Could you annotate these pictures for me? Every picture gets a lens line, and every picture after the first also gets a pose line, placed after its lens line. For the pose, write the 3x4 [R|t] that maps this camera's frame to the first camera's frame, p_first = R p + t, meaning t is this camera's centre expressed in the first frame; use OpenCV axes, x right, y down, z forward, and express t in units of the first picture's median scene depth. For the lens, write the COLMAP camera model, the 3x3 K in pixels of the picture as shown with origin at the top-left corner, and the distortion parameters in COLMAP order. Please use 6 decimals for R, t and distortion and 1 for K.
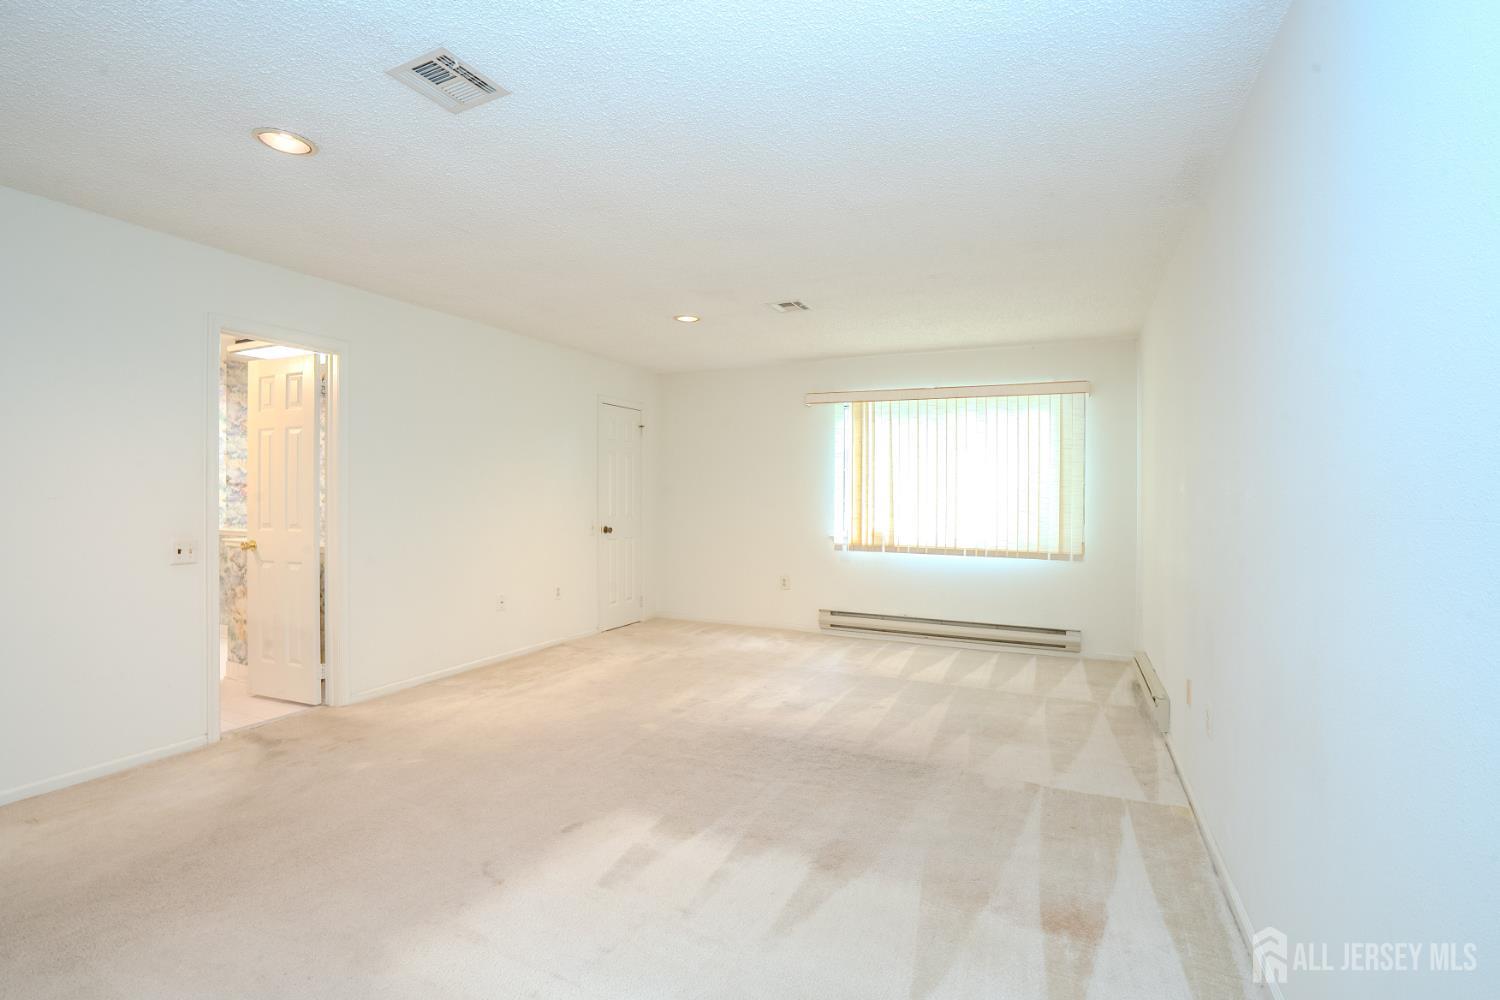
lens RADIAL K [[687.7, 0, 746.1], [0, 687.7, 501.2], [0, 0, 1]] dist [-0.055934, 0.019852]
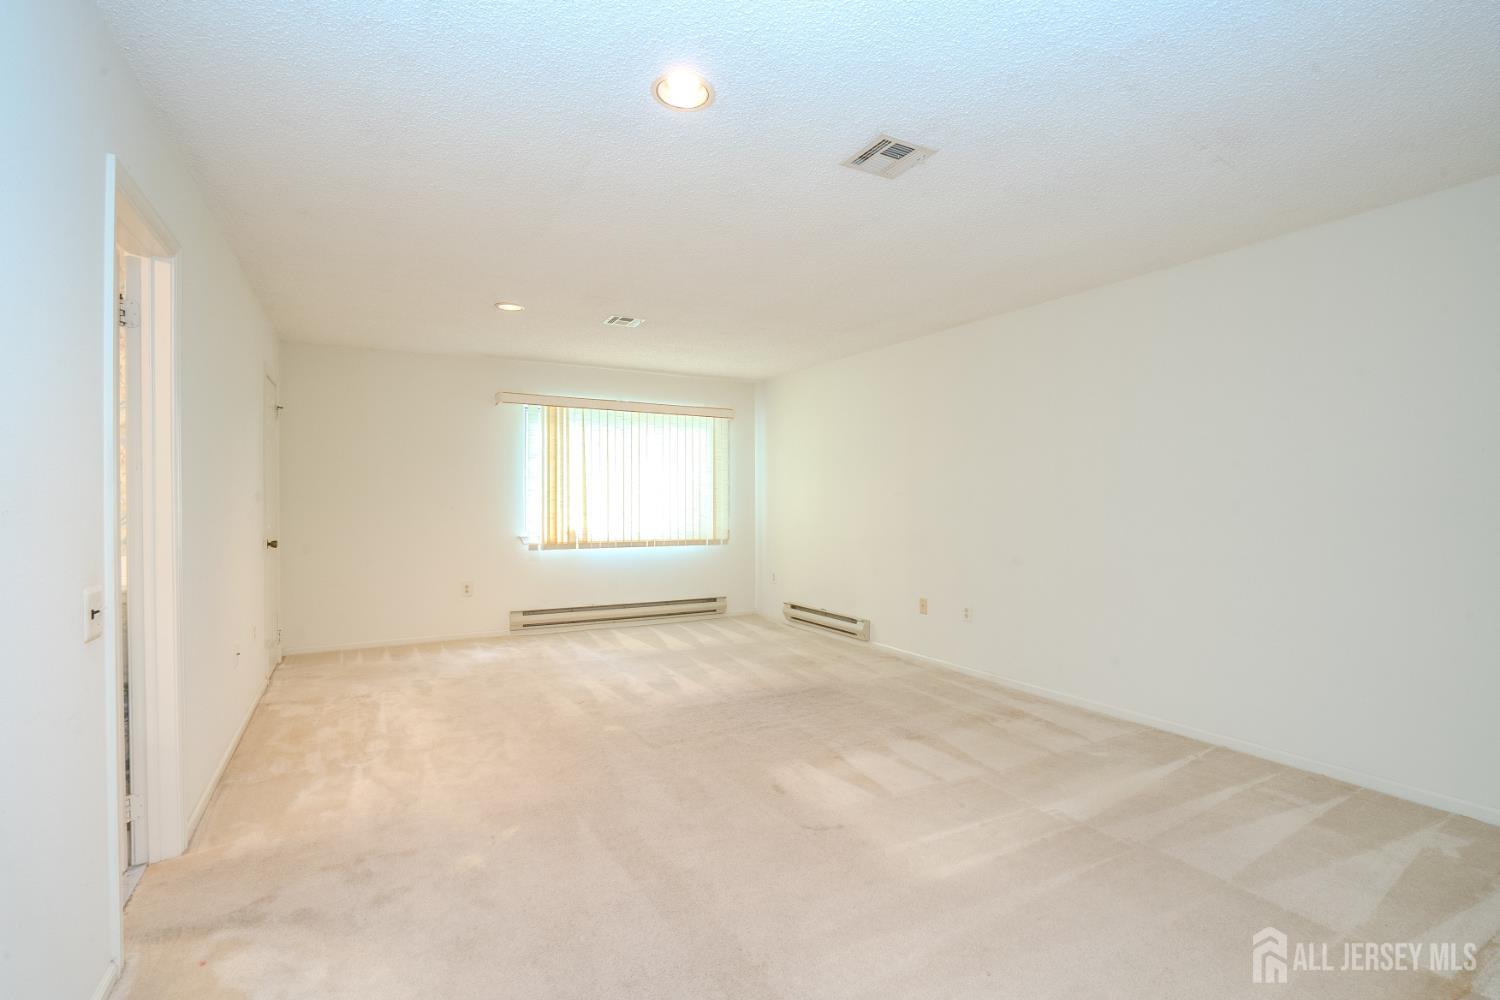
lens RADIAL K [[687.7, 0, 742.3], [0, 687.7, 502.5], [0, 0, 1]] dist [-0.055934, 0.019852]
pose [[0.581760, -0.012441, 0.813265, -0.528638], [0.010792, 0.999913, 0.007576, -0.003444], [-0.813289, 0.004369, 0.581844, 0.168122]]
